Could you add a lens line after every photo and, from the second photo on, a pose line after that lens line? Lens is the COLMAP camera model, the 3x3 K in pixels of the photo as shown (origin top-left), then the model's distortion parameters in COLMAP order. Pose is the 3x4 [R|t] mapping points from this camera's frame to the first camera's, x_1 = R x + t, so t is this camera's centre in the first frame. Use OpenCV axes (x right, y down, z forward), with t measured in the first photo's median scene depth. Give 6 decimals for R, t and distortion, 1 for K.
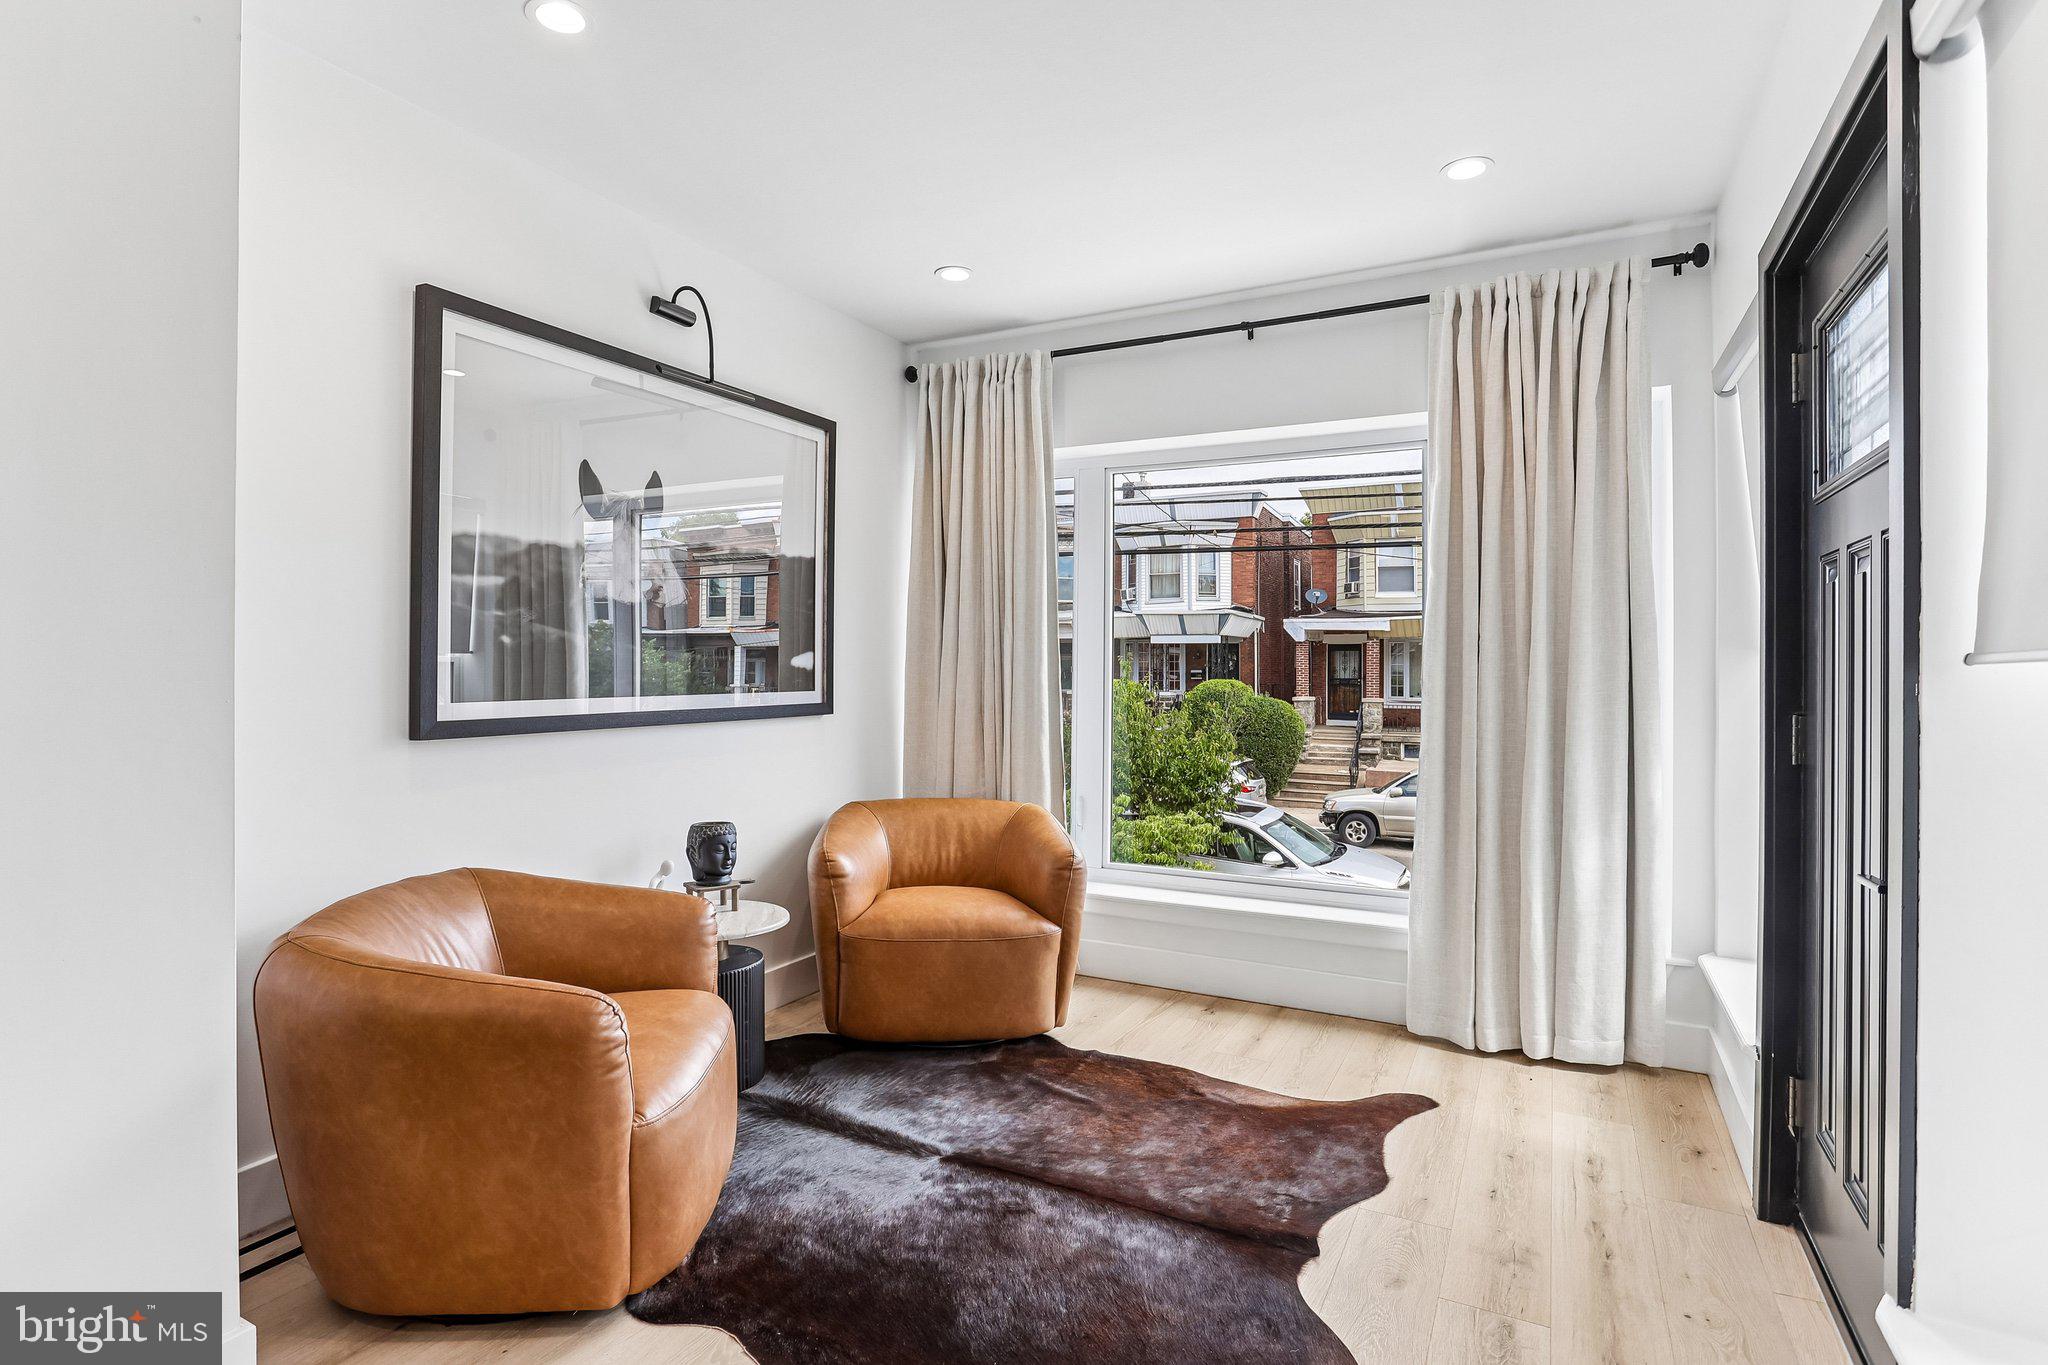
lens RADIAL K [[1027.8, 0, 1005.9], [0, 1027.8, 671.6], [0, 0, 1]] dist [-0.052823, 0.020970]
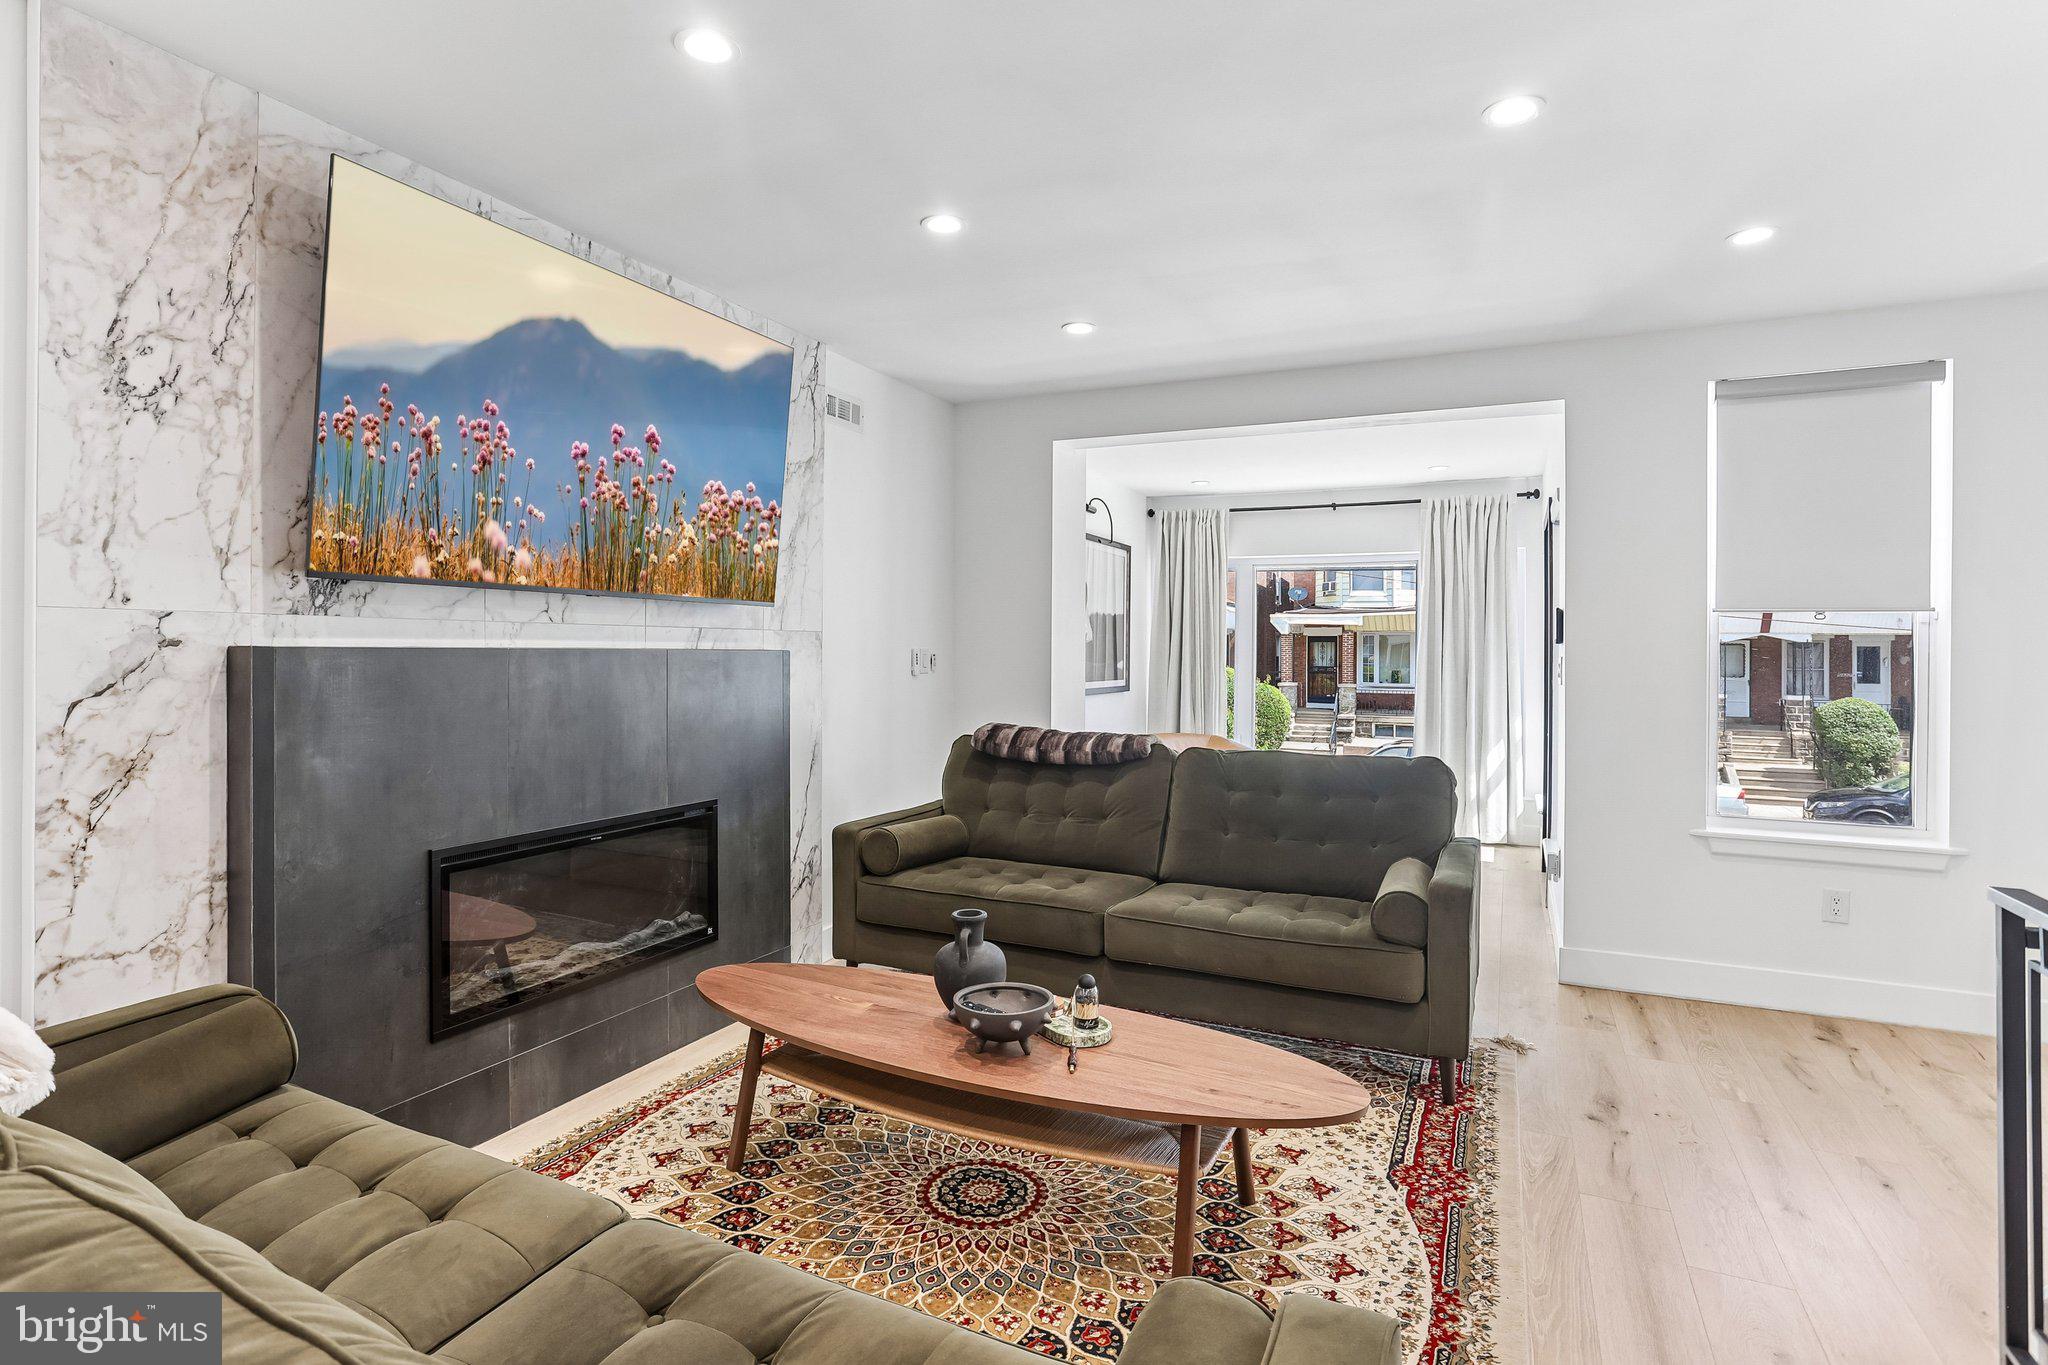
lens RADIAL K [[1027.8, 0, 1004.1], [0, 1027.8, 650.4], [0, 0, 1]] dist [-0.052823, 0.020970]
pose [[0.999479, 0.002263, 0.032187, -0.061733], [-0.002055, 0.999977, -0.006480, -0.003175], [-0.032201, 0.006411, 0.999461, -0.130574]]
